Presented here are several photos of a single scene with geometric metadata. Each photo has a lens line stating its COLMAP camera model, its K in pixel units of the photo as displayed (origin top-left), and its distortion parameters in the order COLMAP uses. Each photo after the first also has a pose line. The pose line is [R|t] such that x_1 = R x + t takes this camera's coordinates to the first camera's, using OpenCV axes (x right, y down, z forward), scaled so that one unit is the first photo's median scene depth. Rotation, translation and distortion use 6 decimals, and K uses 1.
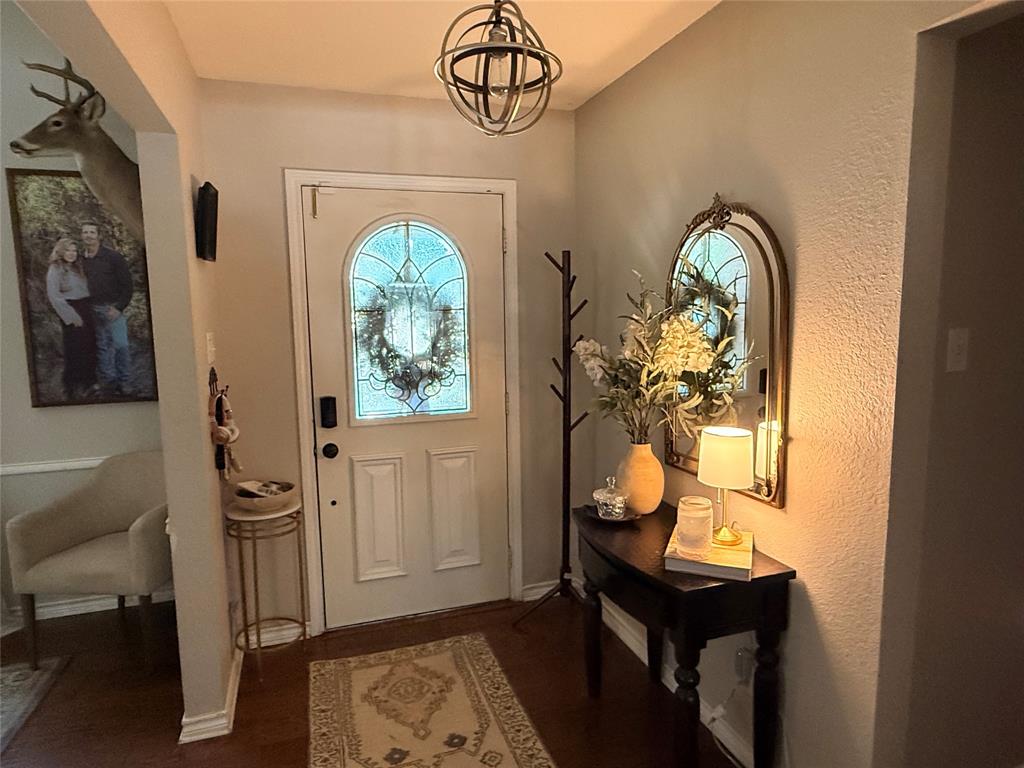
lens RADIAL K [[623.6, 0, 509.3], [0, 623.6, 381.0], [0, 0, 1]] dist [-0.000763, 0.000074]
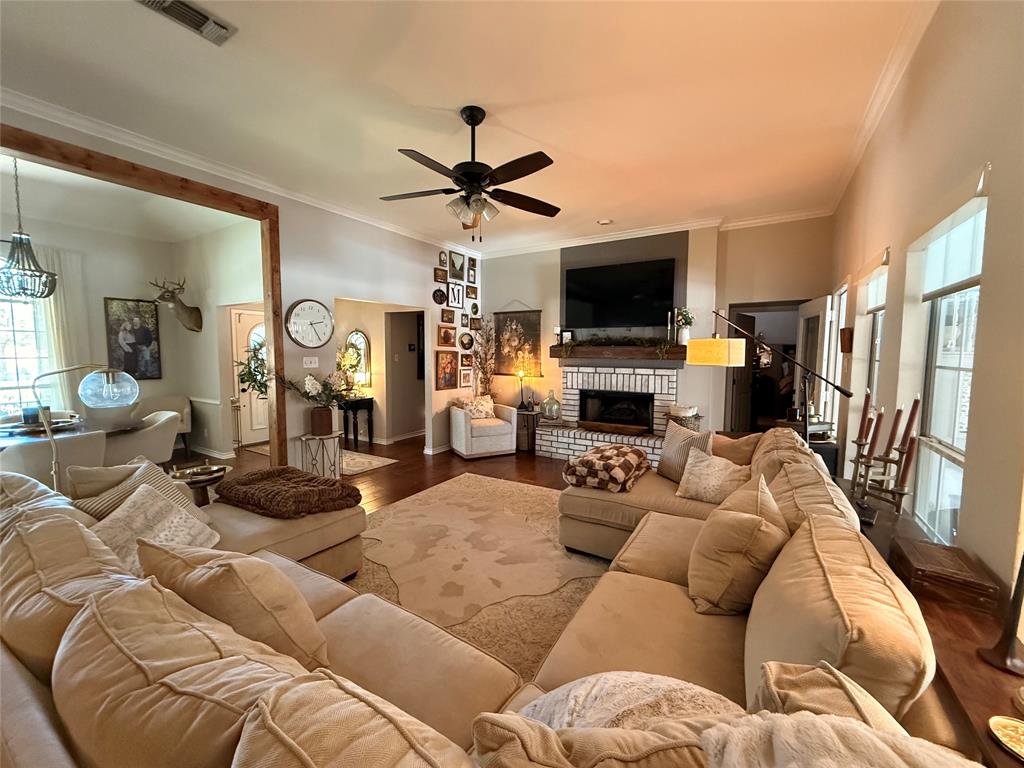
lens RADIAL K [[408.8, 0, 505.9], [0, 408.8, 383.4], [0, 0, 1]] dist [-0.000938, 0.000020]
pose [[0.773248, -0.031605, 0.633316, -0.572316], [0.056341, 0.998231, -0.018974, 0.191404], [-0.631596, 0.050353, 0.773661, -1.572666]]
